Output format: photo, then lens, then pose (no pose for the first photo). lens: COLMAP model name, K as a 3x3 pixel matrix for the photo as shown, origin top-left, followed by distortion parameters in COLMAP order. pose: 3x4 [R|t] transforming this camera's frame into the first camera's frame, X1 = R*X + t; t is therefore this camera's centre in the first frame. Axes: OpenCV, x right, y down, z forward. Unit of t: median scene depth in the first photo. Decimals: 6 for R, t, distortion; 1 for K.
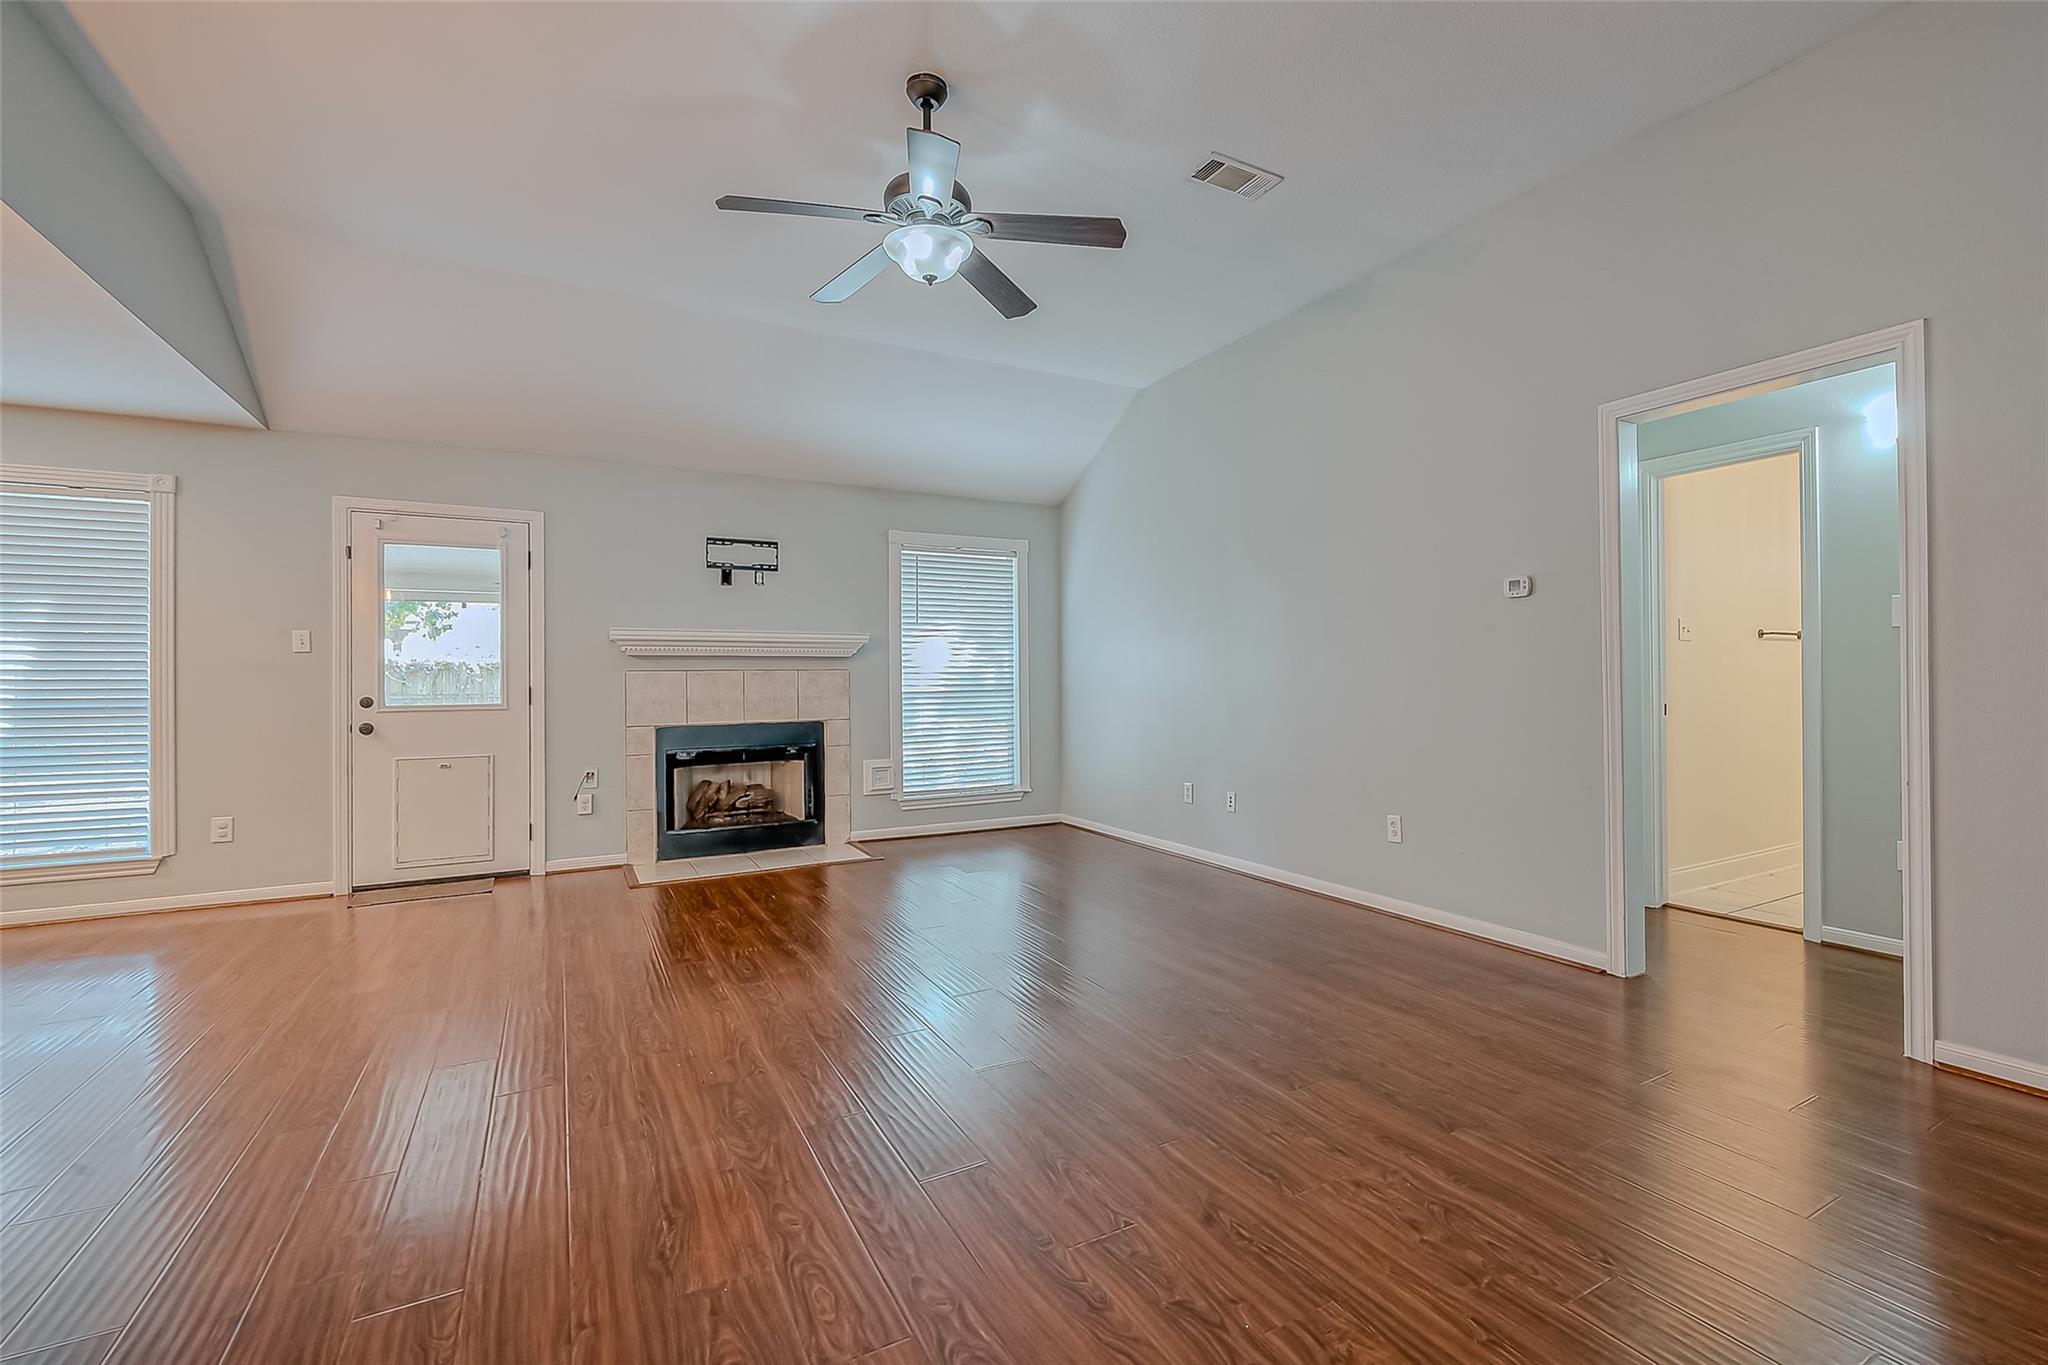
lens RADIAL K [[839.7, 0, 1029.0], [0, 839.7, 692.3], [0, 0, 1]] dist [-0.007683, -0.001423]
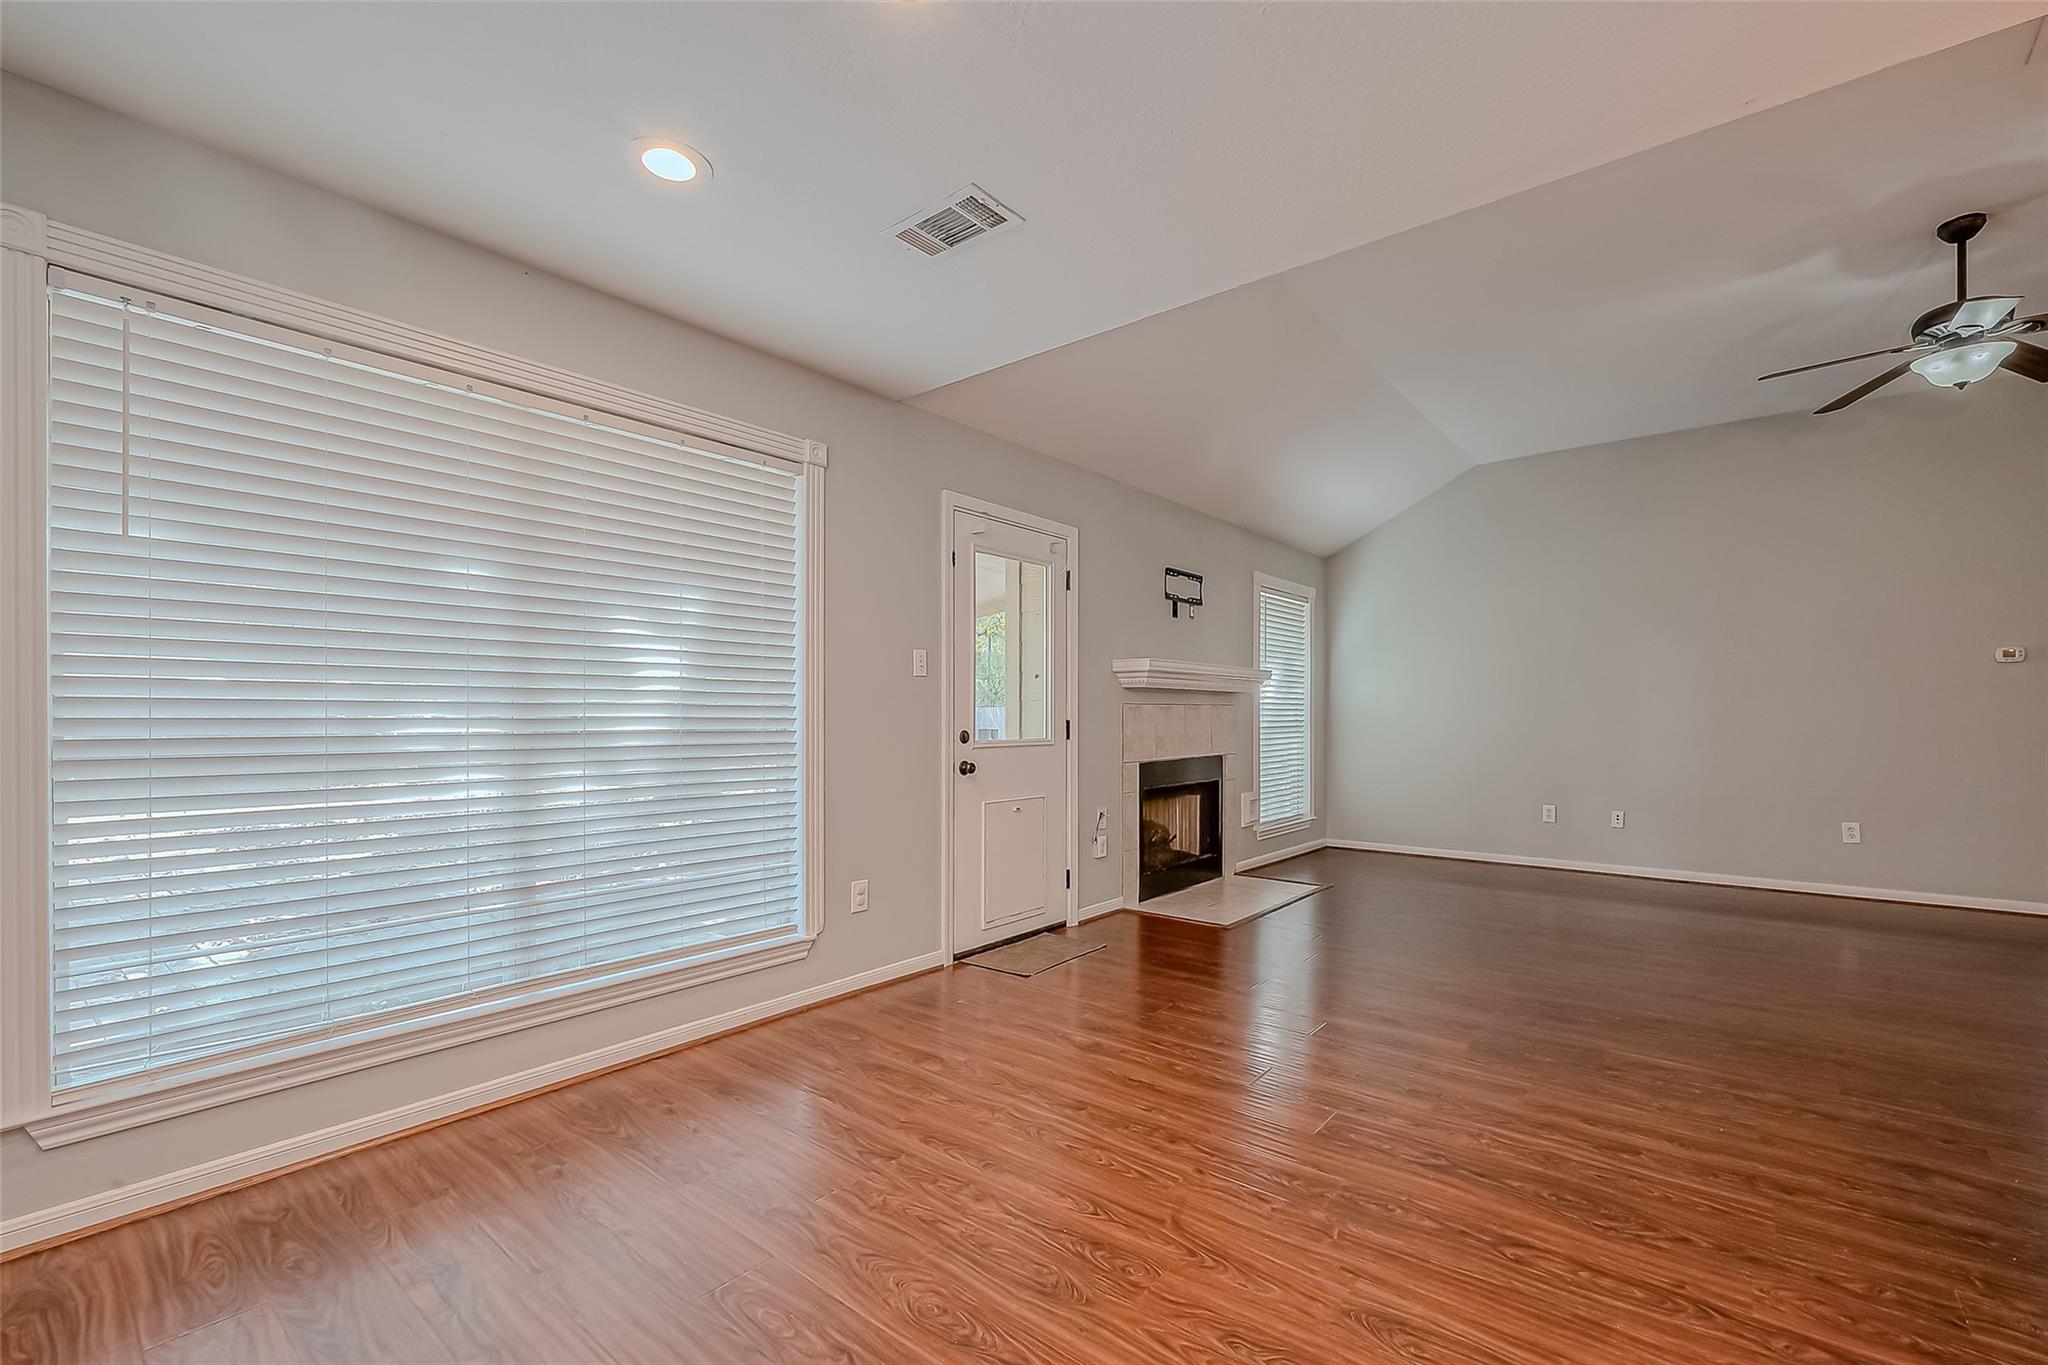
lens RADIAL K [[839.7, 0, 1050.9], [0, 839.7, 724.3], [0, 0, 1]] dist [-0.007683, -0.001423]
pose [[0.931307, 0.004162, 0.364210, -0.888789], [-0.000867, 0.999957, -0.009209, 0.006421], [-0.364233, 0.008261, 0.931271, 0.149050]]
